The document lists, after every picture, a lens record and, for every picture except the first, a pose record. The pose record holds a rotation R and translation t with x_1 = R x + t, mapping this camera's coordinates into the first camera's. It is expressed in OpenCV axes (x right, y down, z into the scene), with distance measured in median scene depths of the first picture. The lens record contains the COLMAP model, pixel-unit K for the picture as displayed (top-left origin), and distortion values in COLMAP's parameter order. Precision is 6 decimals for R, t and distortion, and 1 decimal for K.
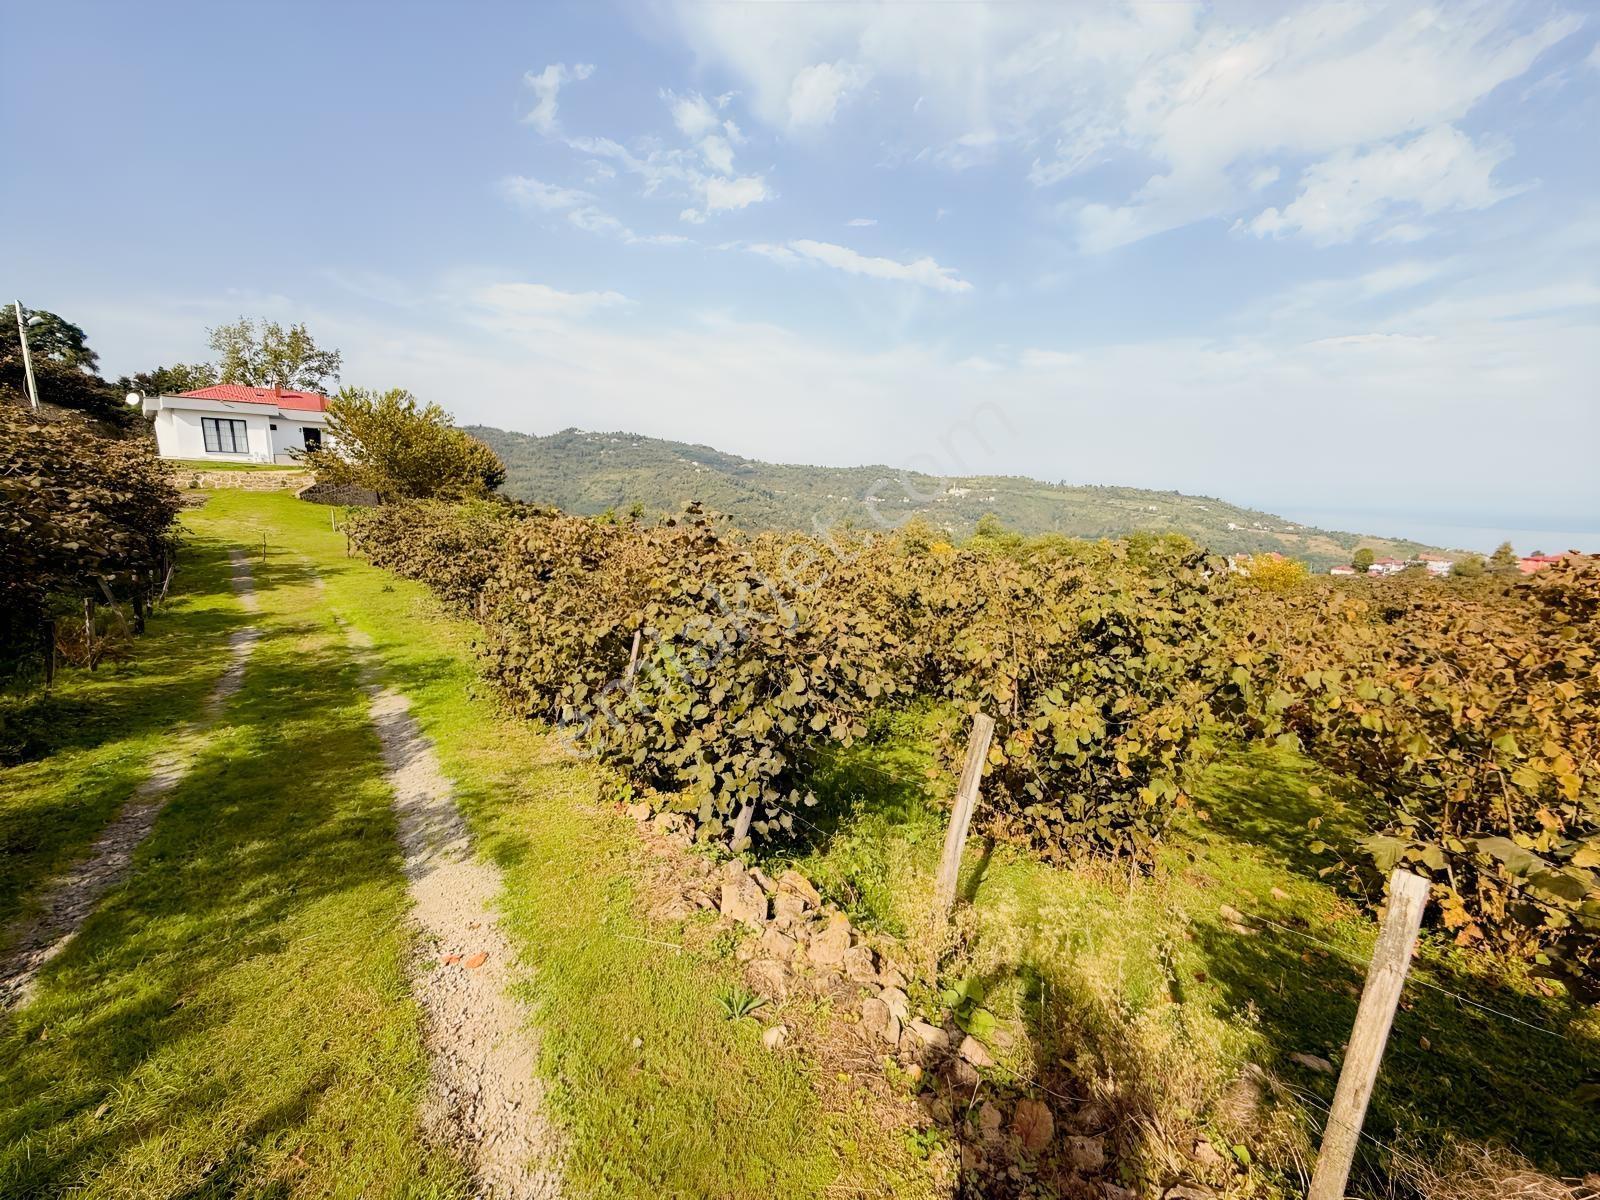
lens RADIAL K [[638.1, 0, 796.2], [0, 638.1, 606.6], [0, 0, 1]] dist [0.001443, -0.000348]
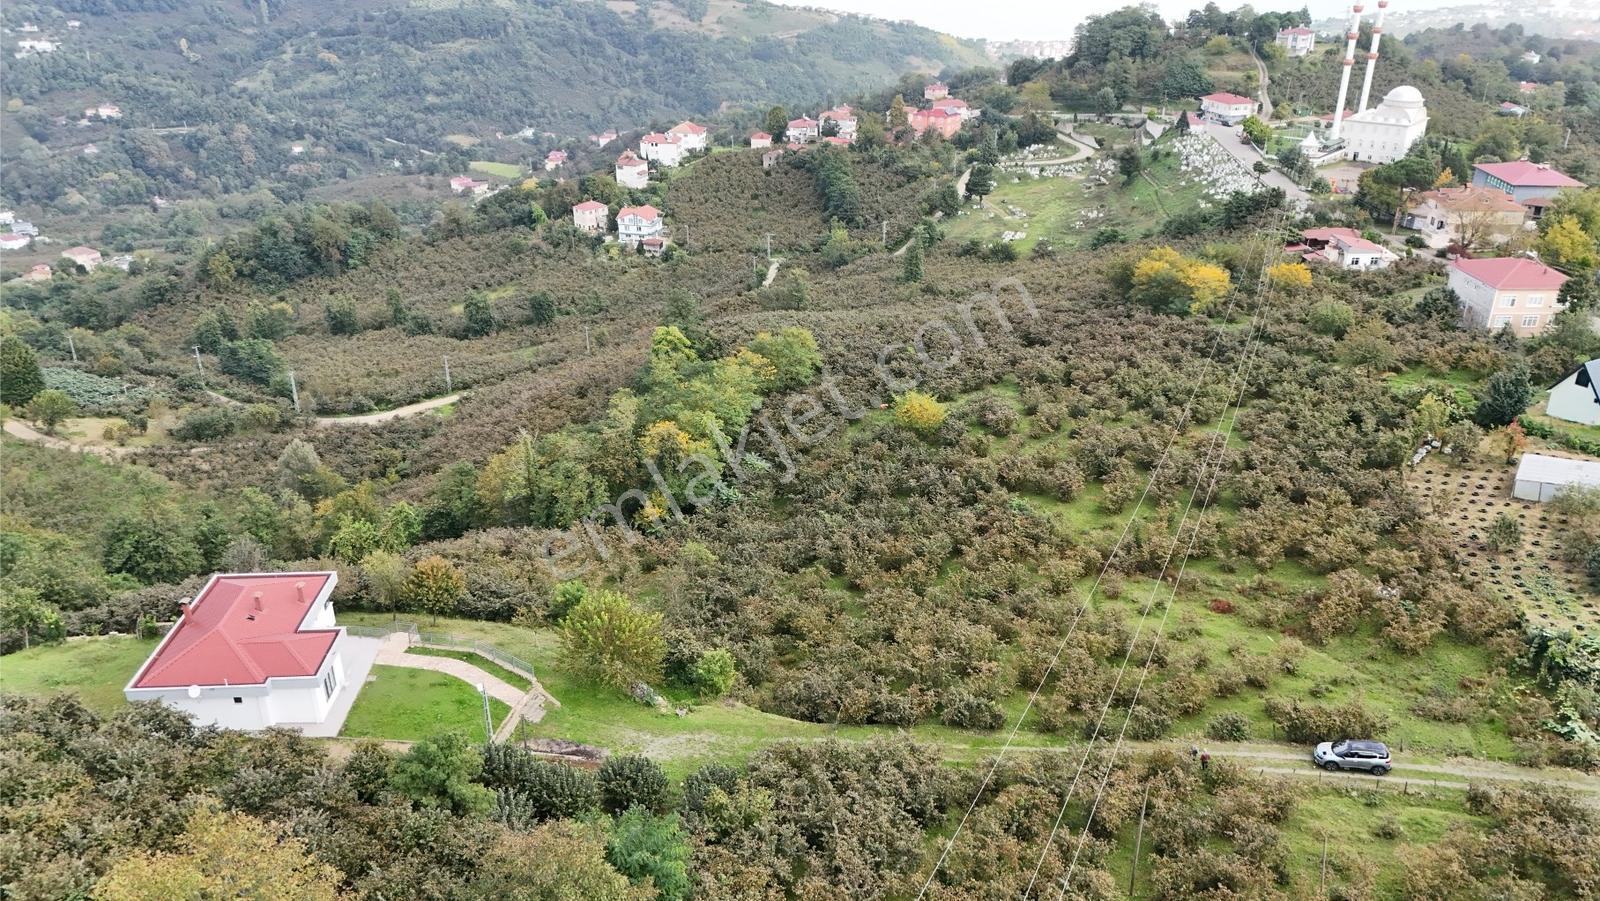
lens RADIAL K [[1179.7, 0, 795.0], [0, 1179.7, 448.4], [0, 0, 1]] dist [0.067511, -0.063892]
pose [[0.689524, -0.323645, 0.647928, -1.216839], [0.152195, 0.939376, 0.307260, -0.898535], [-0.708092, -0.113251, 0.696979, -0.619921]]
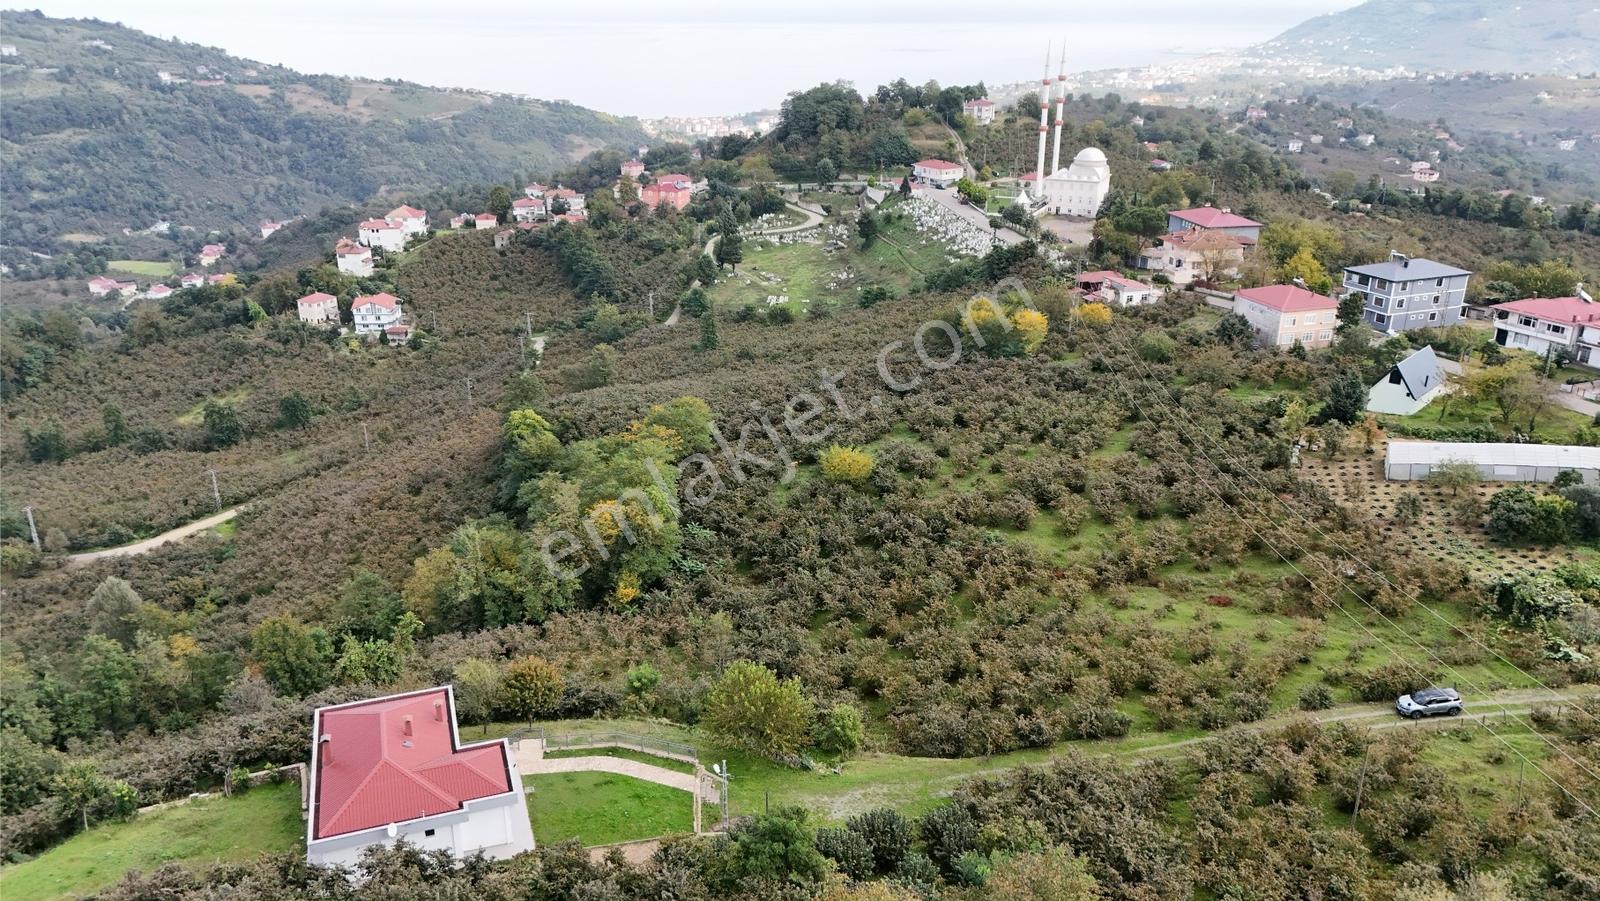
lens RADIAL K [[1179.7, 0, 796.1], [0, 1179.7, 451.9], [0, 0, 1]] dist [0.067511, -0.063892]
pose [[0.453123, -0.345644, 0.821711, -1.611056], [0.174826, 0.938327, 0.298291, -0.994501], [-0.874137, 0.008494, 0.485605, -0.162592]]
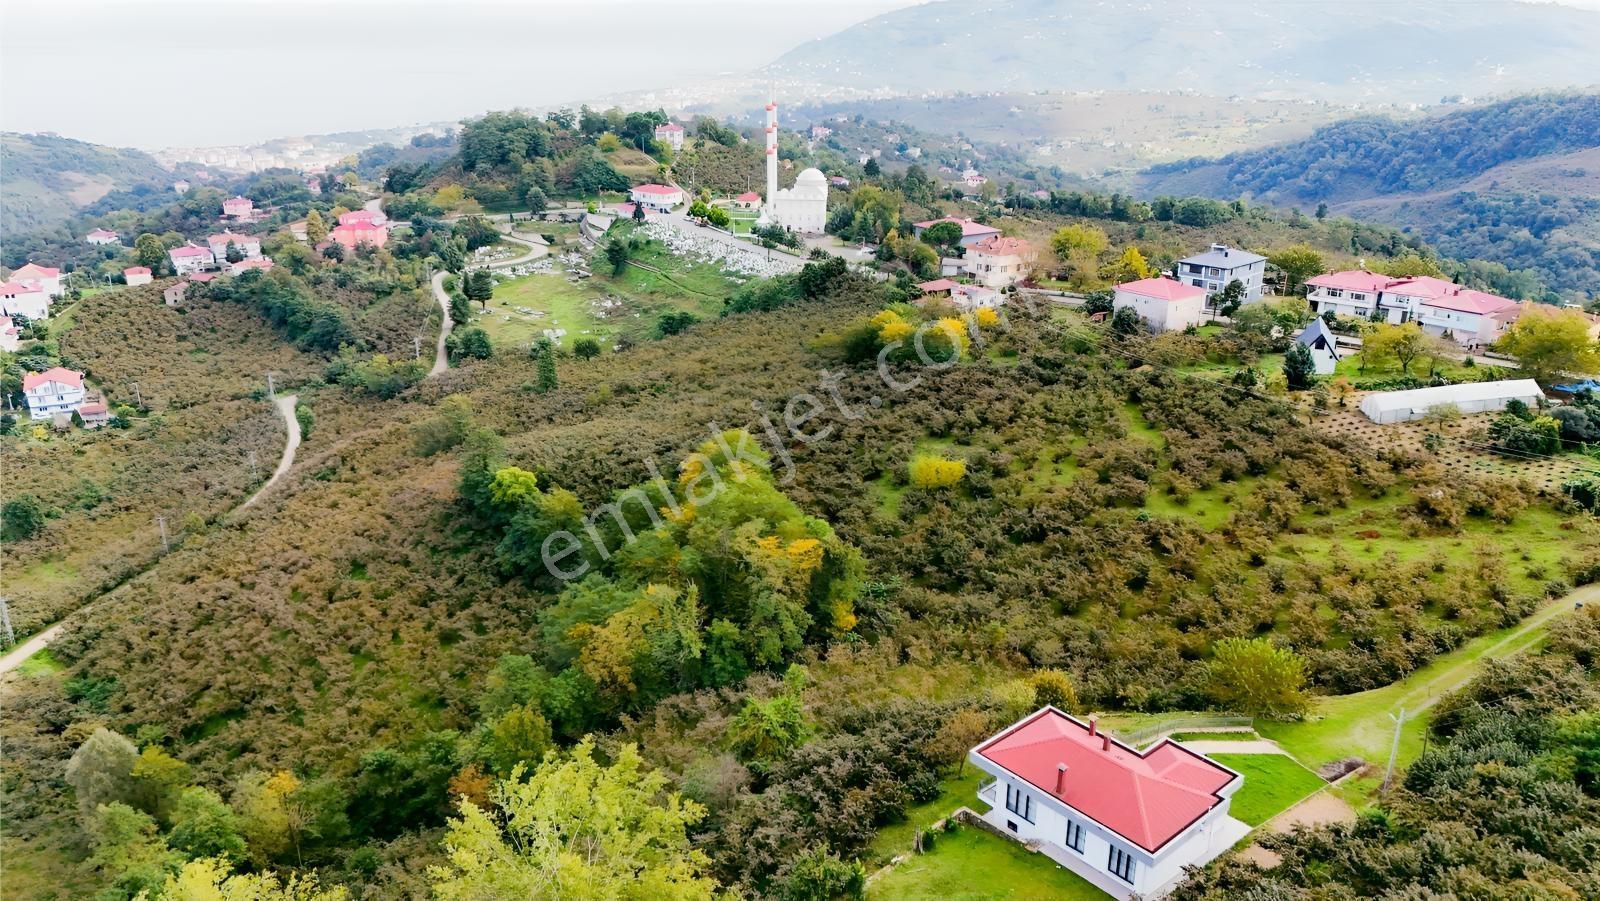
lens RADIAL K [[1179.7, 0, 798.1], [0, 1179.7, 452.7], [0, 0, 1]] dist [0.067511, -0.063892]
pose [[0.079520, -0.367520, 0.926610, -2.055135], [0.177612, 0.919903, 0.349618, -1.273901], [-0.980883, 0.136775, 0.138427, 1.084180]]
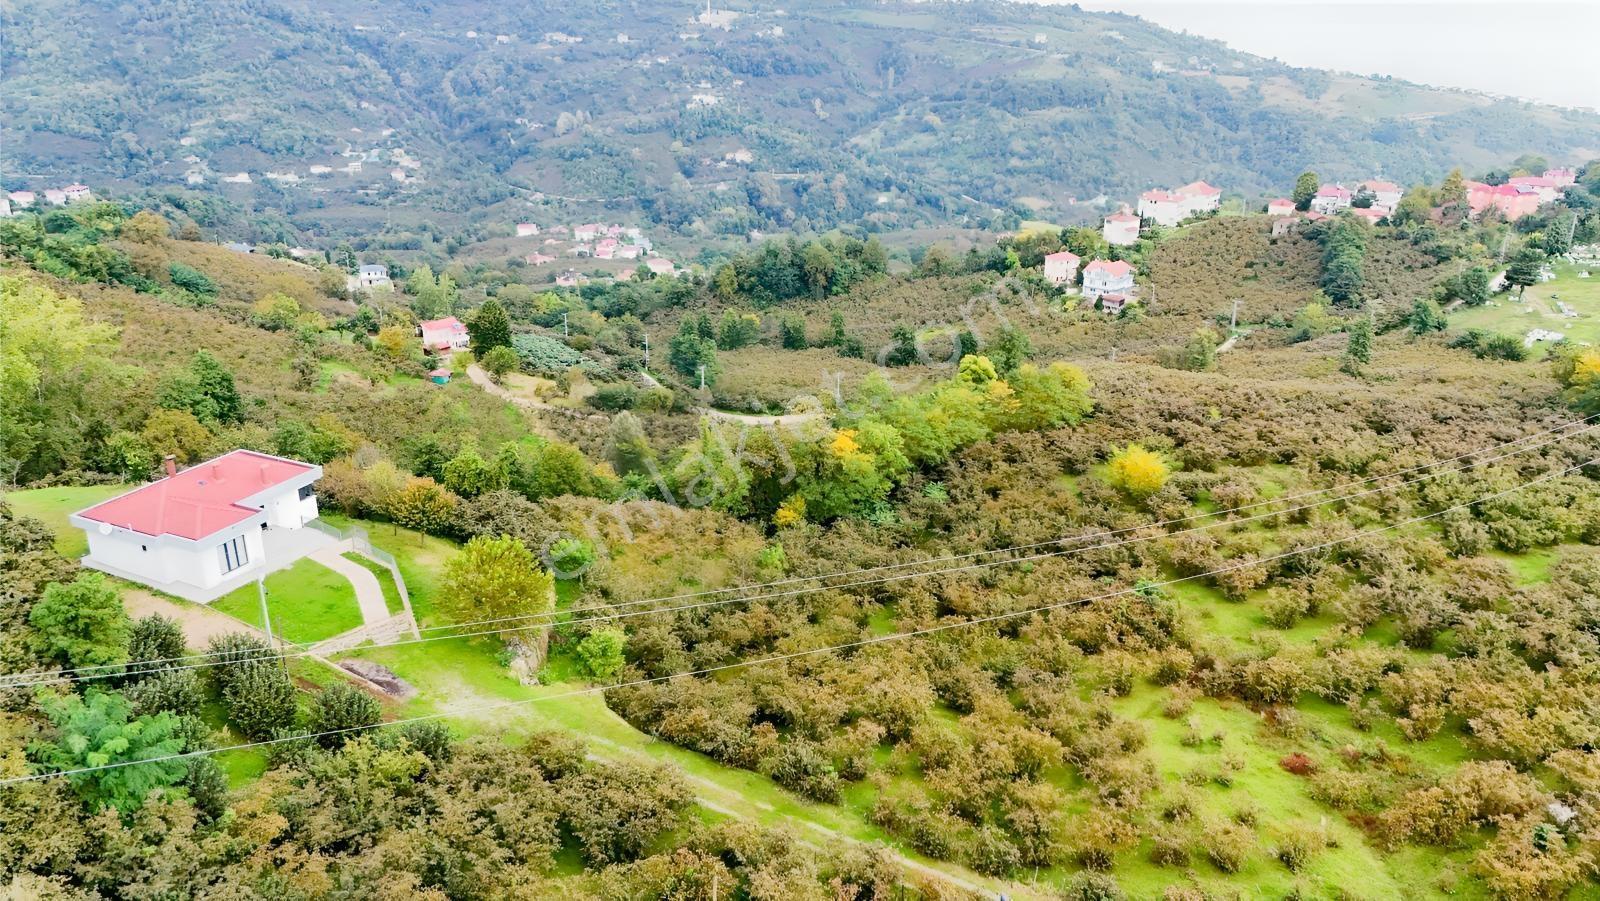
lens RADIAL K [[1179.7, 0, 795.4], [0, 1179.7, 451.5], [0, 0, 1]] dist [0.067511, -0.063892]
pose [[0.950673, -0.135770, 0.278903, -0.440010], [0.081116, 0.976649, 0.198940, -0.625012], [-0.299401, -0.166503, 0.939487, -0.855482]]
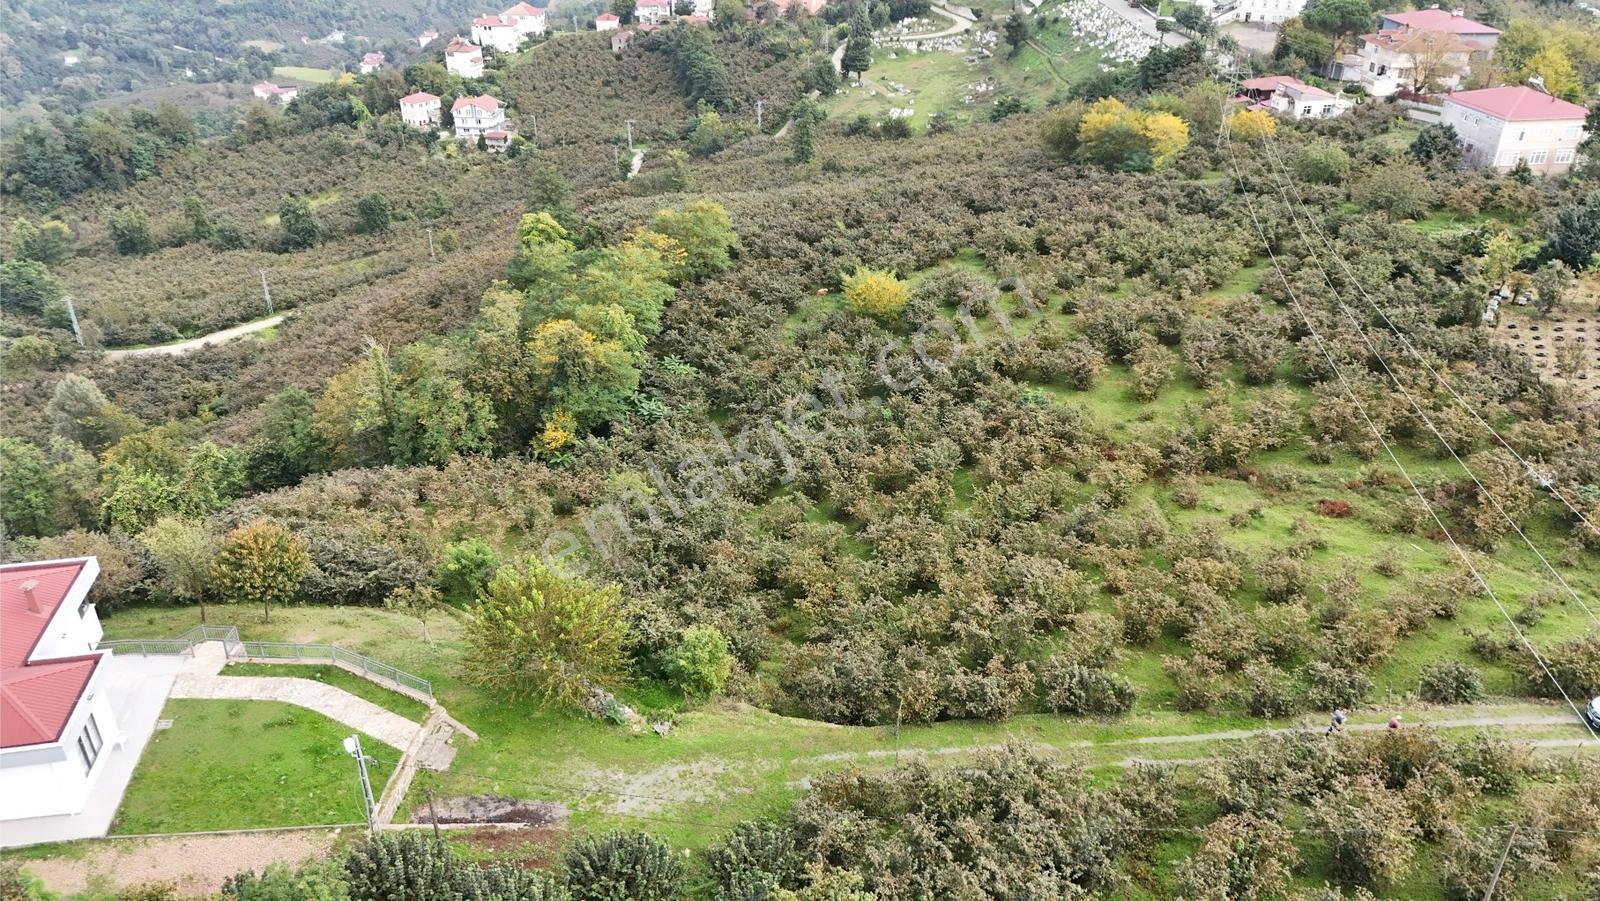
lens RADIAL K [[1179.7, 0, 795.2], [0, 1179.7, 451.8], [0, 0, 1]] dist [0.067511, -0.063892]
pose [[0.584908, -0.412746, 0.698229, -0.969849], [0.165239, 0.903426, 0.395624, -0.719915], [-0.794090, -0.116029, 0.596622, -0.128763]]
